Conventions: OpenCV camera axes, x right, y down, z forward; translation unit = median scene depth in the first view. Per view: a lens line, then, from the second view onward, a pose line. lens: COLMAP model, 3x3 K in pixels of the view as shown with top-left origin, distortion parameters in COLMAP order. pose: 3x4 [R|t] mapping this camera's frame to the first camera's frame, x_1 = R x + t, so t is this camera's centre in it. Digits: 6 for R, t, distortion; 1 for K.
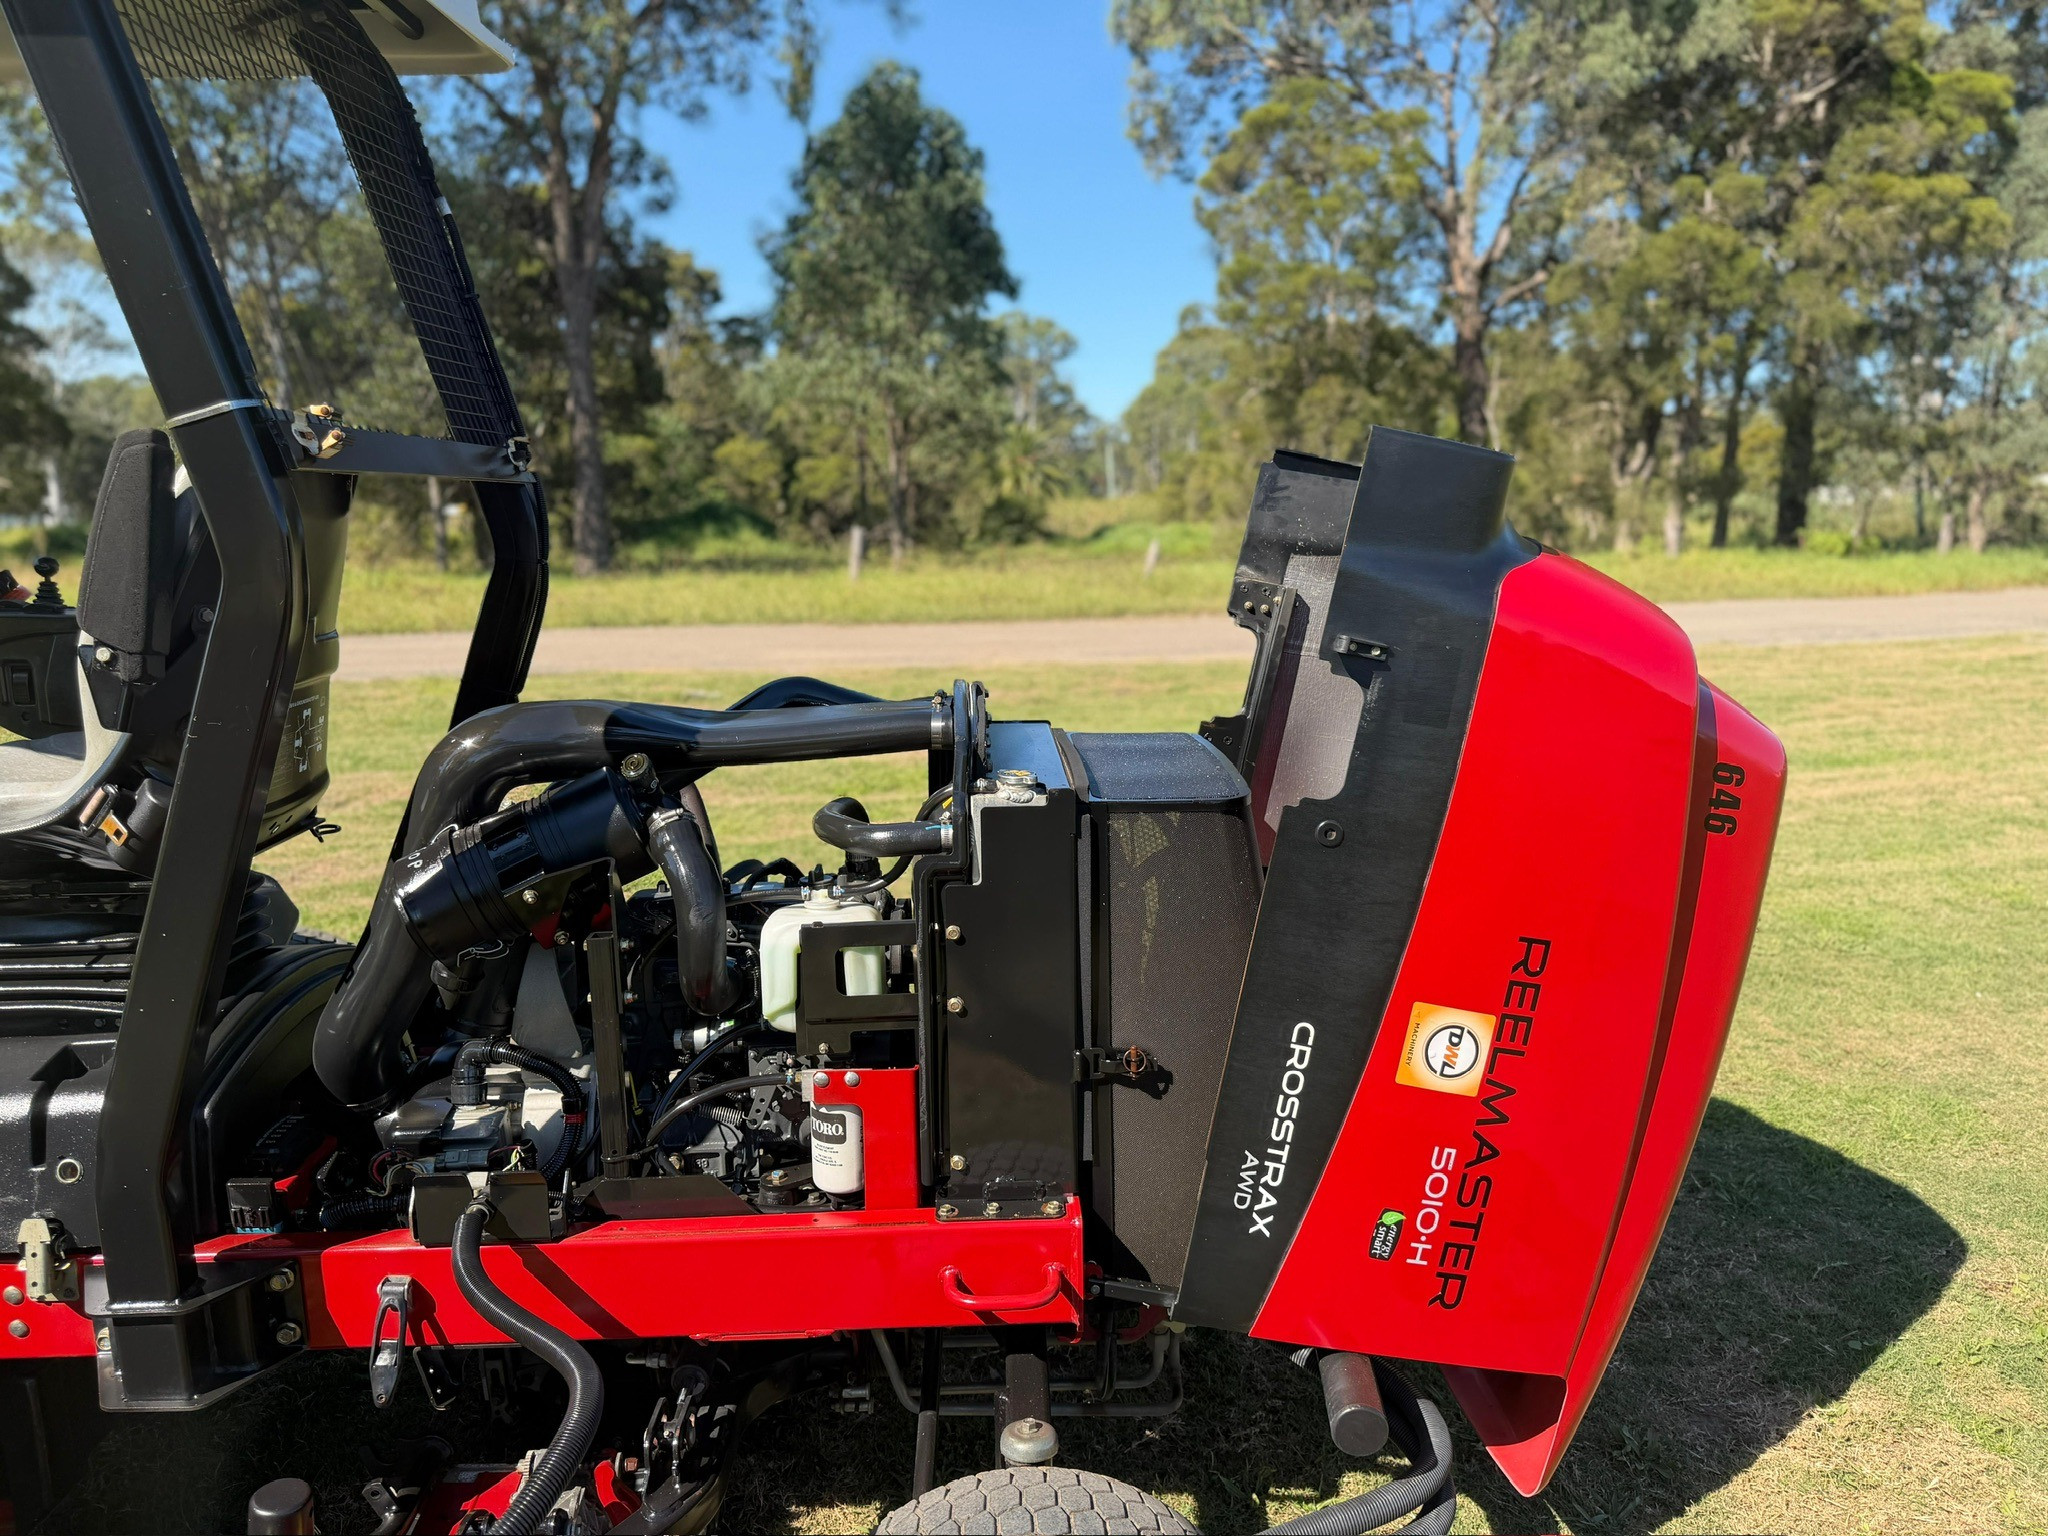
lens RADIAL K [[1432.8, 0, 1025.8], [0, 1432.8, 764.3], [0, 0, 1]] dist [0.049083, -0.084310]
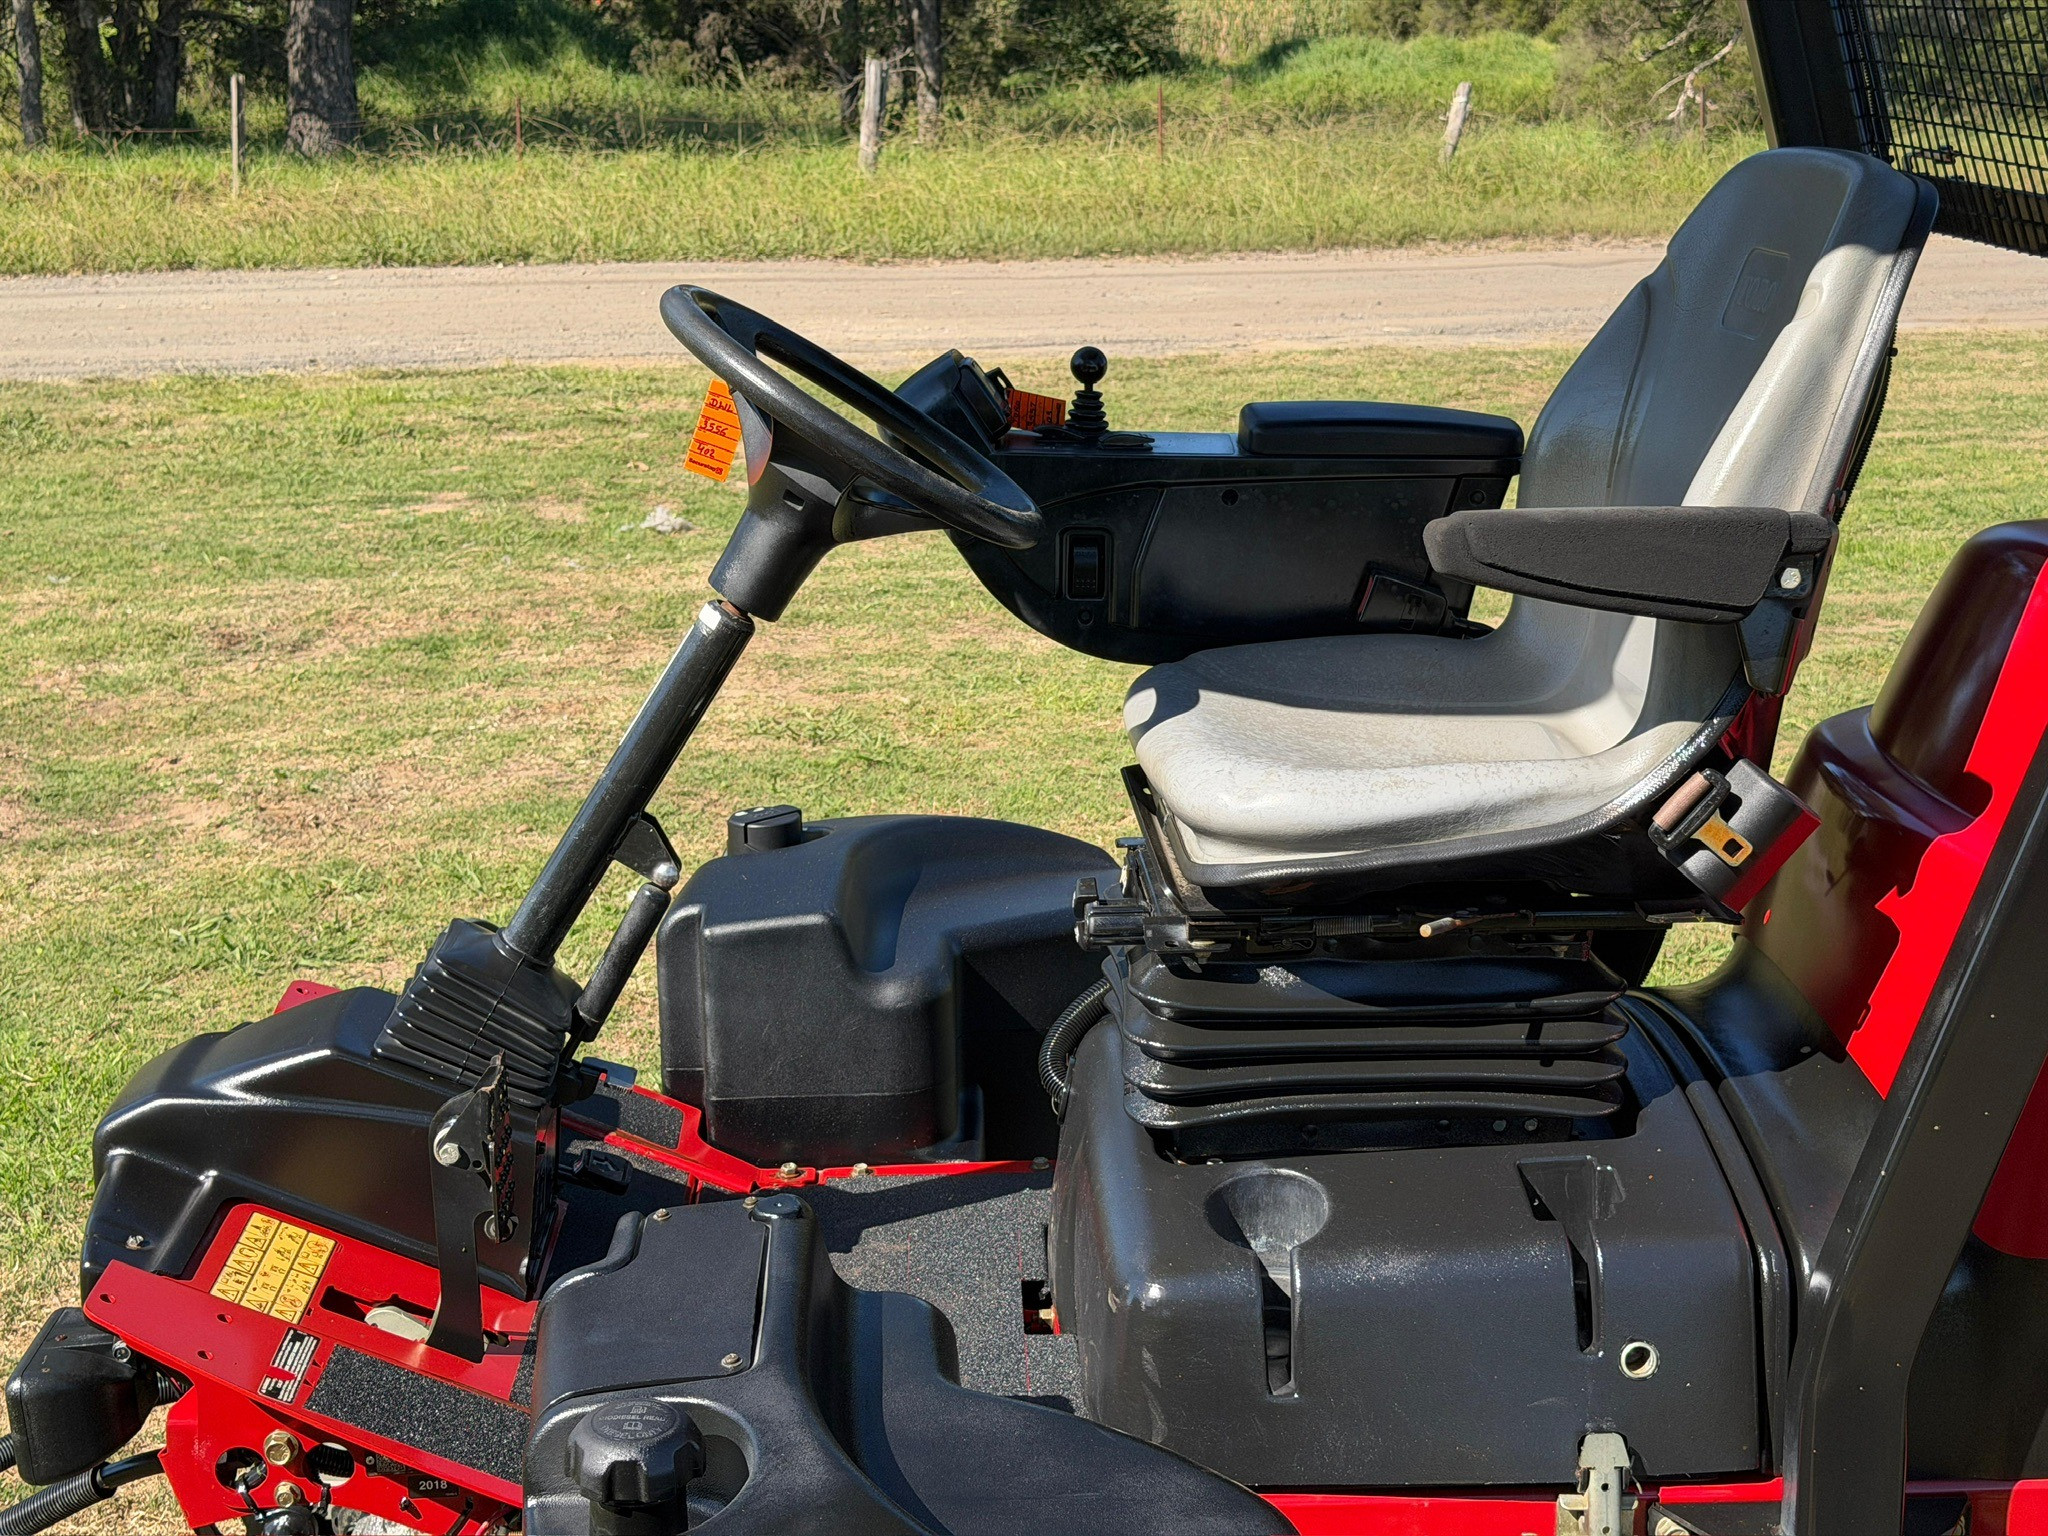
lens RADIAL K [[2830.7, 0, 1024.0], [0, 2830.7, 768.0], [0, 0, 1]] dist [0.201190, -0.457523]
pose [[0.999987, 0.000624, 0.005144, -0.864736], [-0.001081, 0.995994, 0.089409, -0.092060], [-0.005068, -0.089413, 0.995982, -0.252164]]
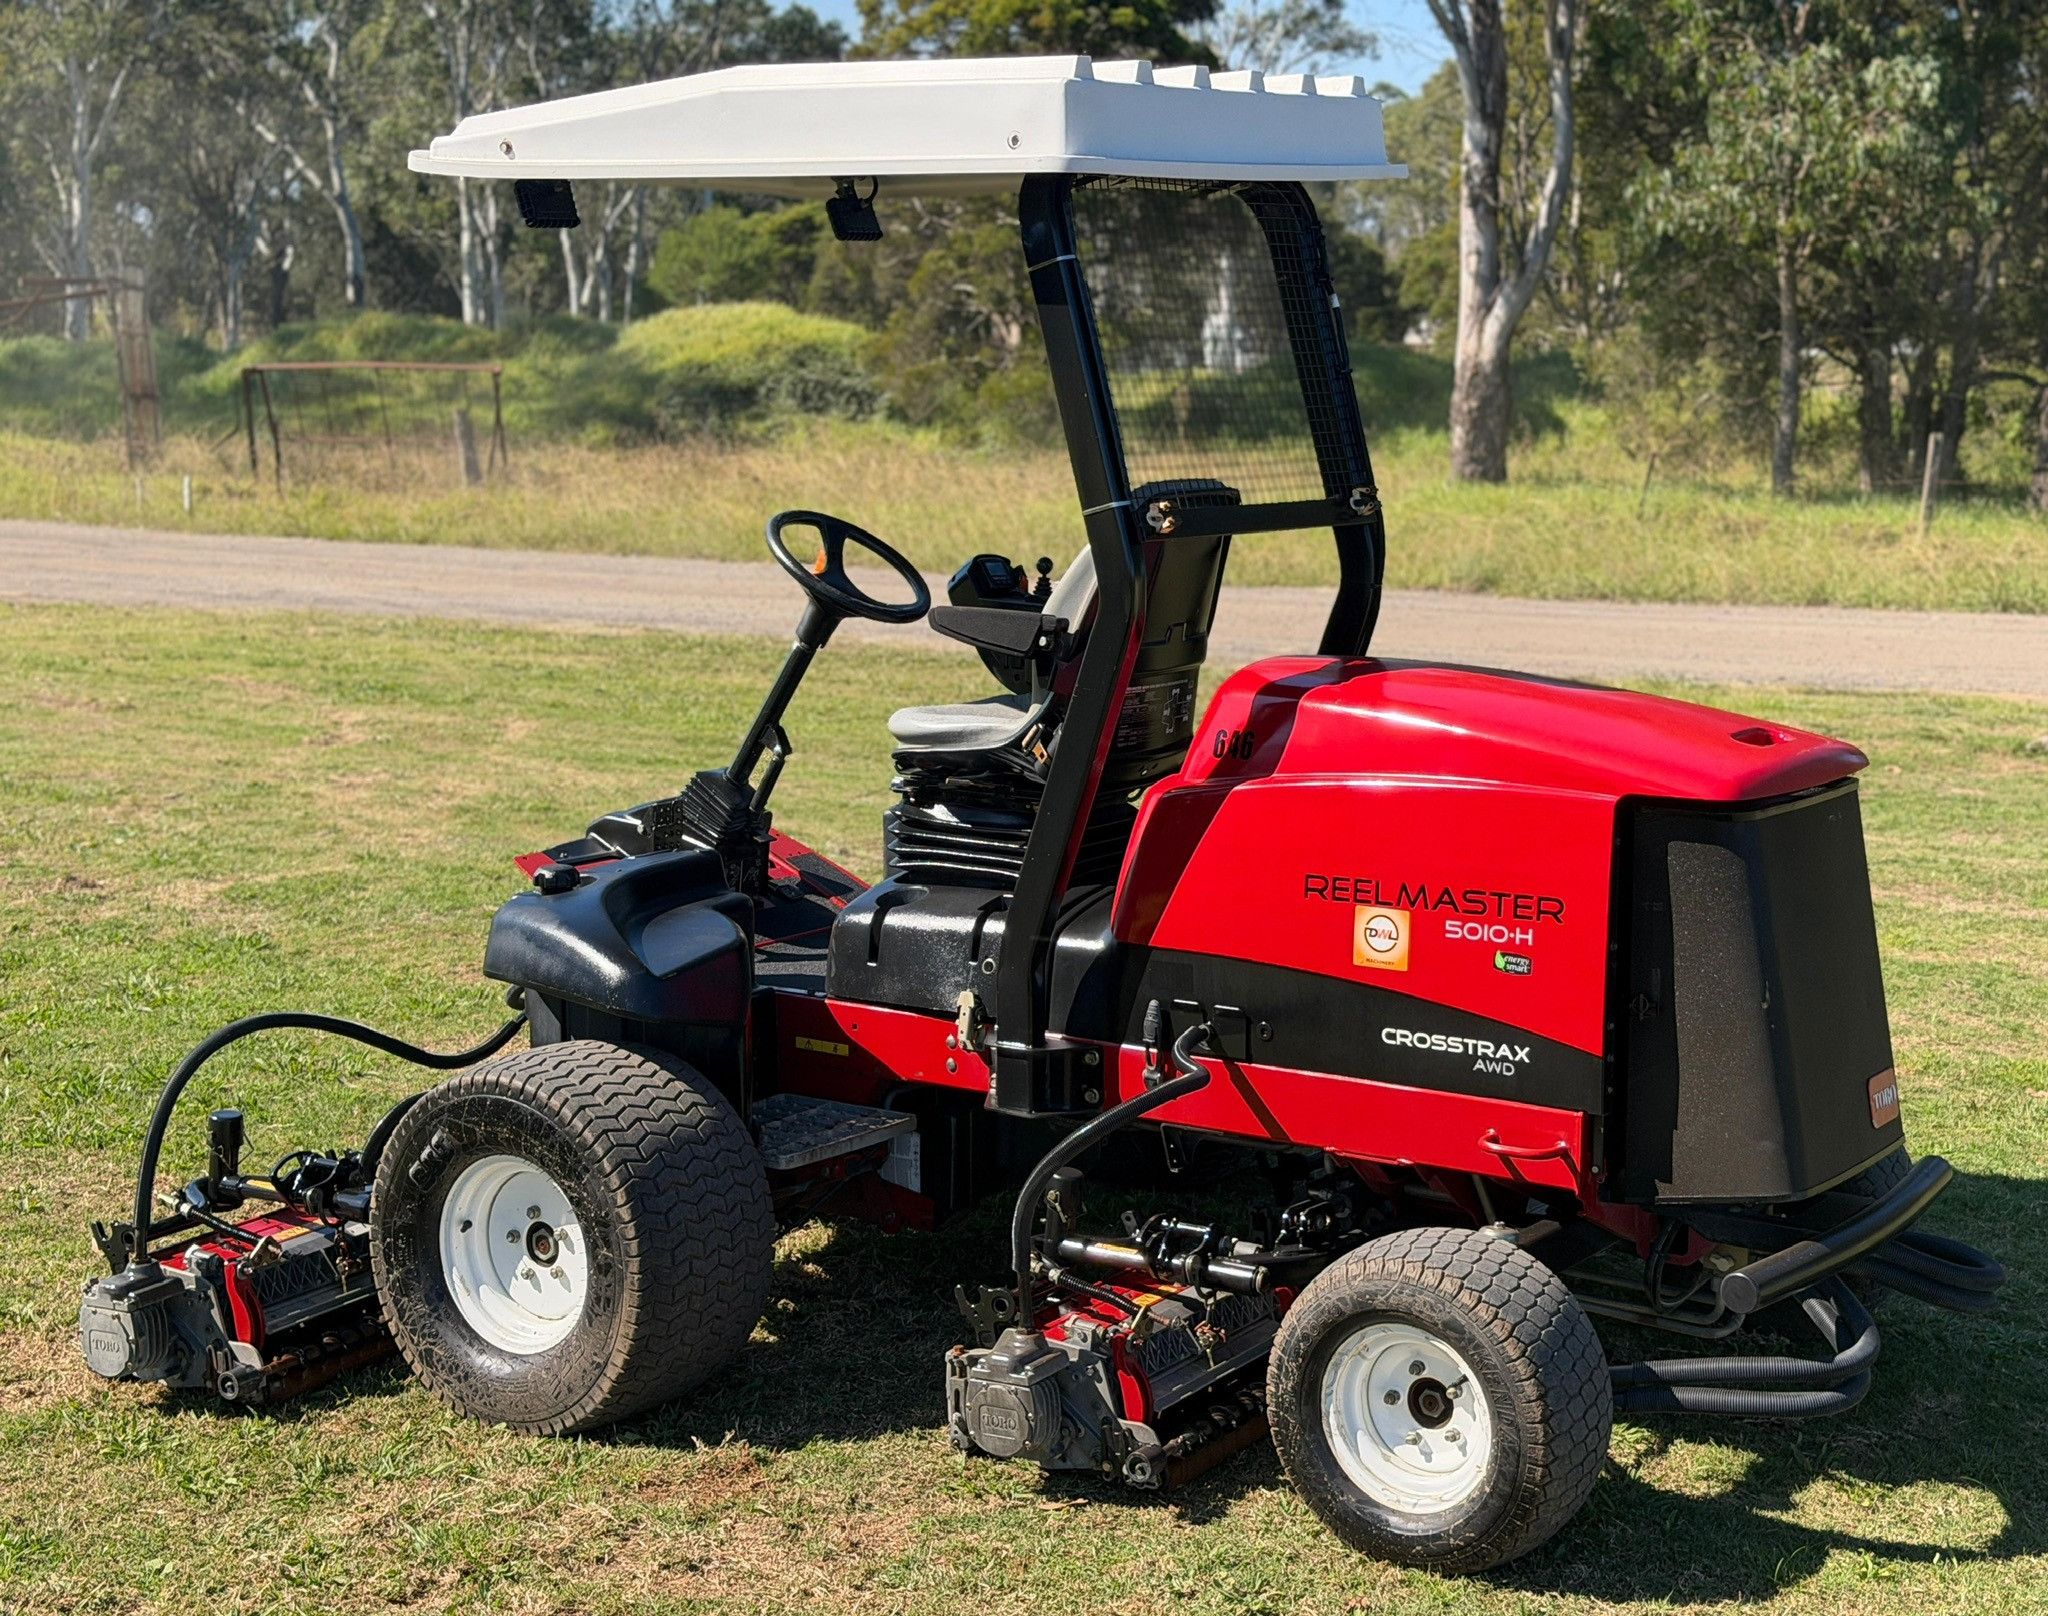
lens RADIAL K [[3147.1, 0, 1083.0], [0, 3147.1, 800.0], [0, 0, 1]] dist [0.150380, -0.114302]
pose [[0.804894, 0.103601, -0.584305, 1.278367], [-0.121172, 0.992590, 0.009077, 0.053944], [0.580916, 0.063495, 0.811483, -1.583412]]
